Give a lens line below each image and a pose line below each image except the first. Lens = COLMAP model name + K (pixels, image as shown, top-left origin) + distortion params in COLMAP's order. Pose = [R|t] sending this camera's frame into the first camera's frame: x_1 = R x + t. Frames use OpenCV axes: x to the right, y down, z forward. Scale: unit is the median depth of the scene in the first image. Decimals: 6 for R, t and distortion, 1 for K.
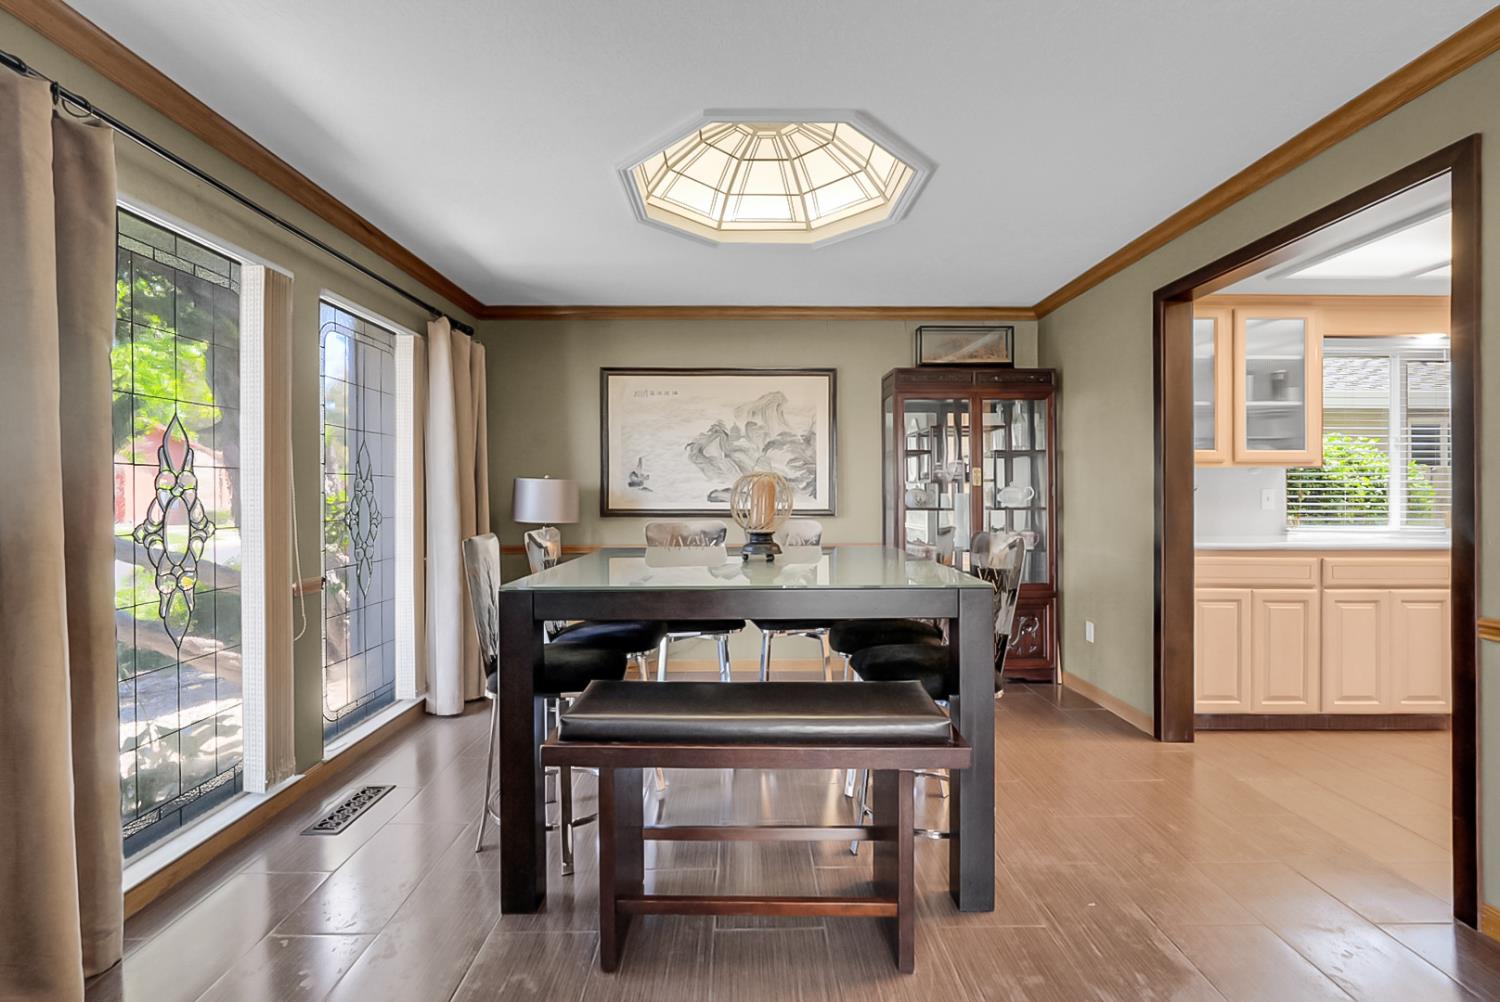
lens RADIAL K [[671.3, 0, 742.4], [0, 671.3, 496.5], [0, 0, 1]] dist [-0.003214, 0.000915]
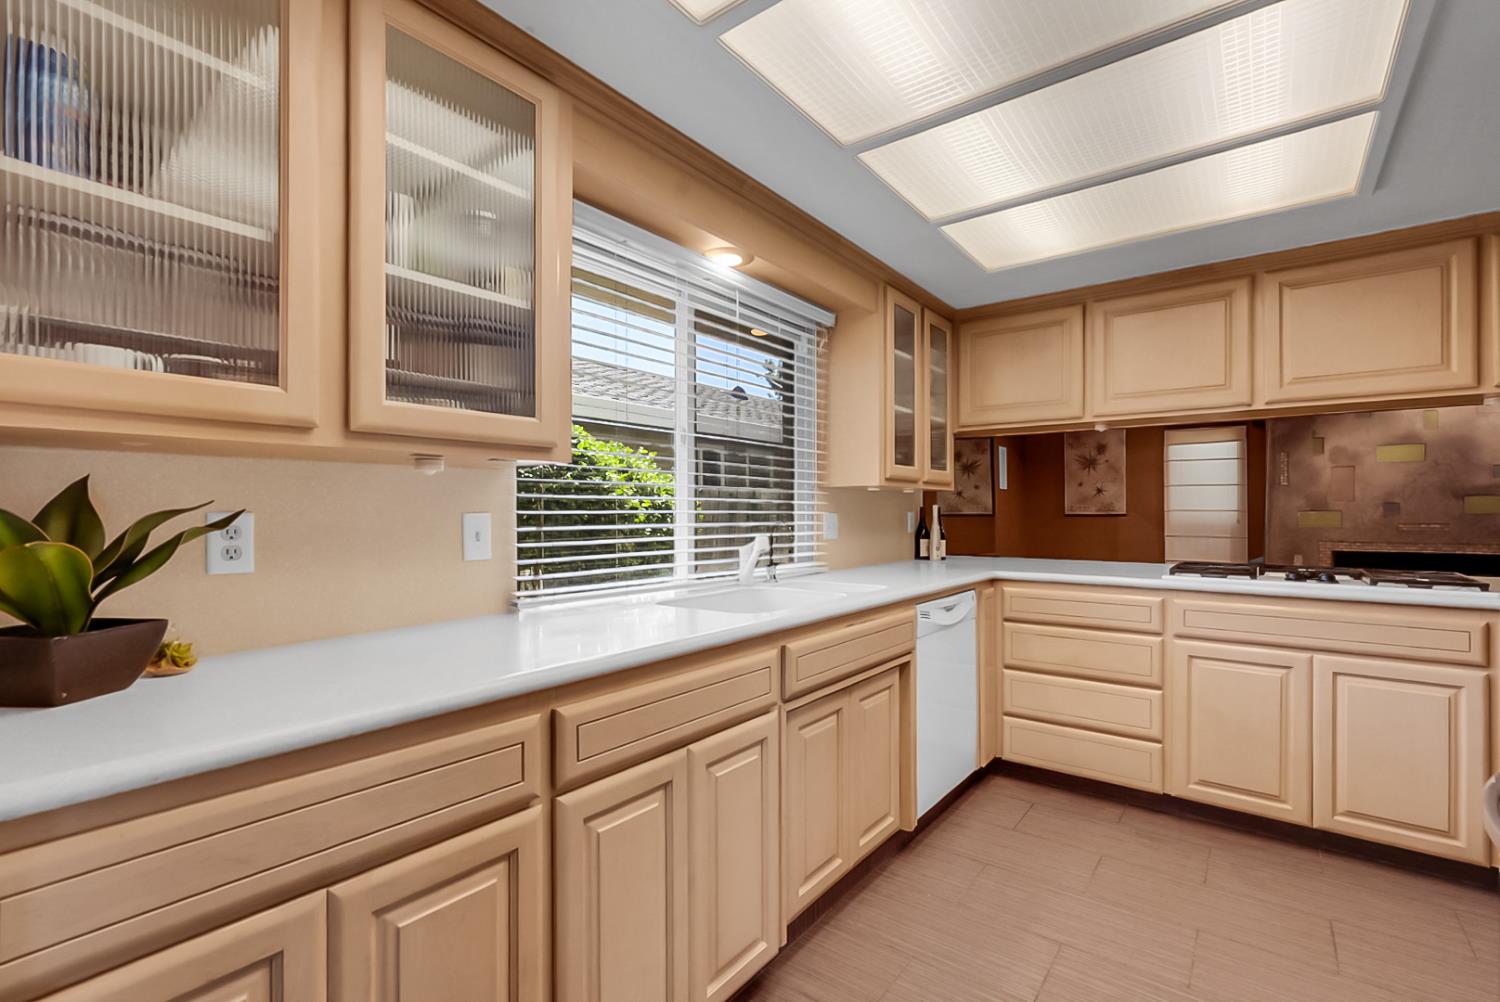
lens RADIAL K [[671.3, 0, 750.7], [0, 671.3, 515.7], [0, 0, 1]] dist [-0.003214, 0.000915]
pose [[0.619406, -0.004525, 0.785057, 0.496403], [0.011304, 0.999931, -0.003155, -0.005771], [-0.784989, 0.010828, 0.619415, 0.531475]]
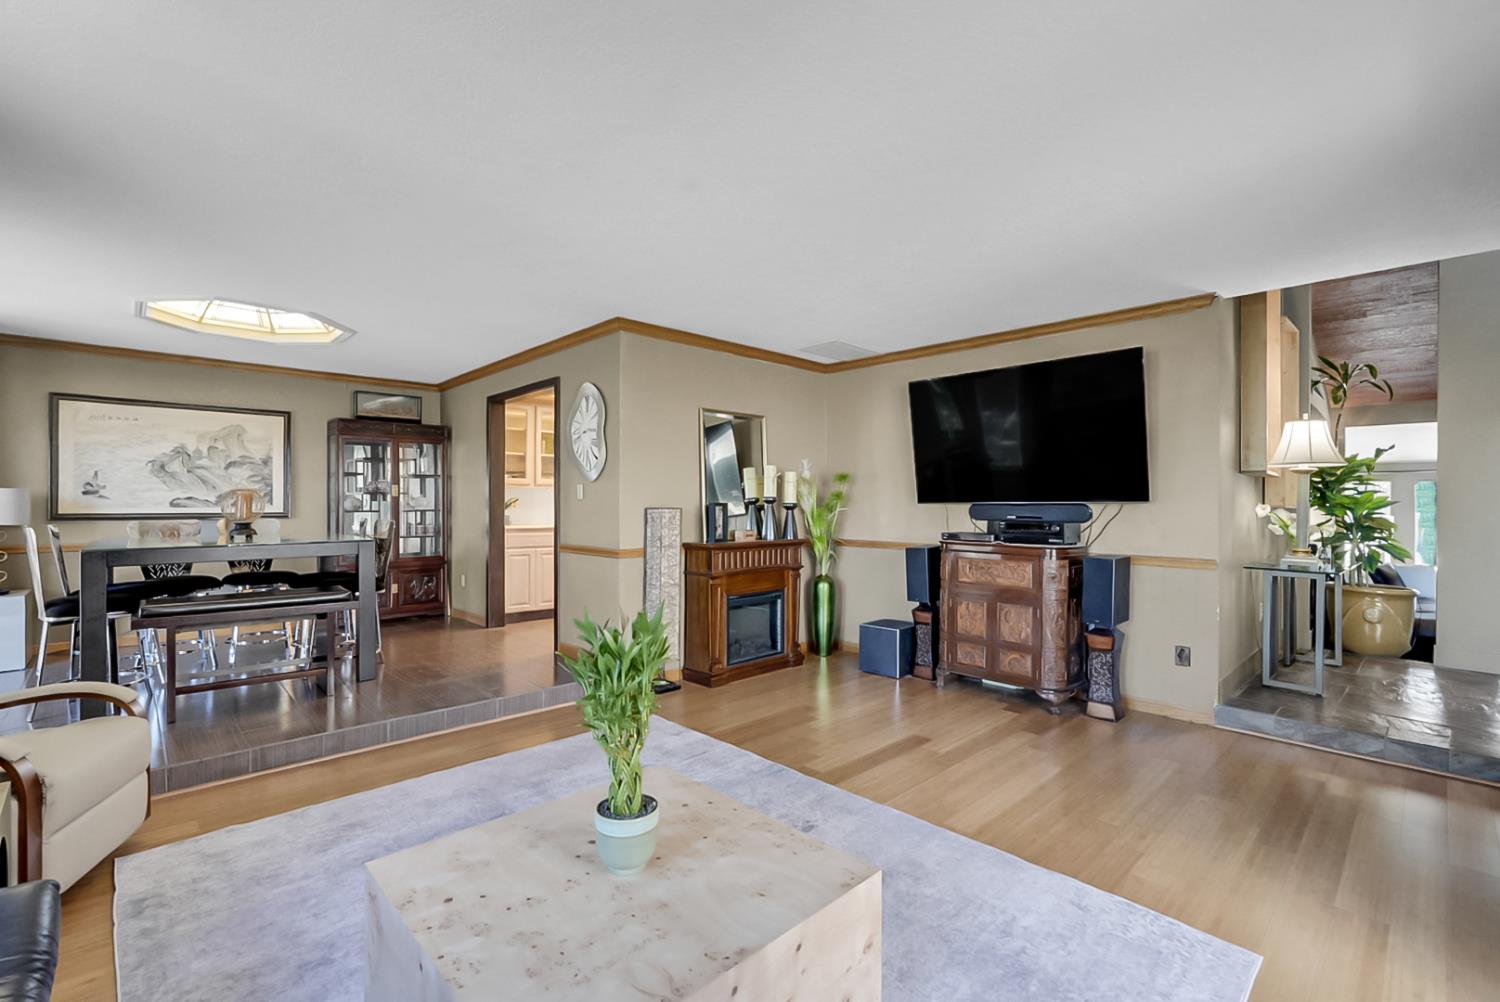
lens RADIAL K [[671.3, 0, 738.8], [0, 671.3, 491.7], [0, 0, 1]] dist [-0.003214, 0.000915]
pose [[0.736819, 0.010950, 0.676001, -0.118690], [0.001945, 0.999830, -0.018316, 0.003826], [-0.676087, 0.014810, 0.736673, -0.684733]]
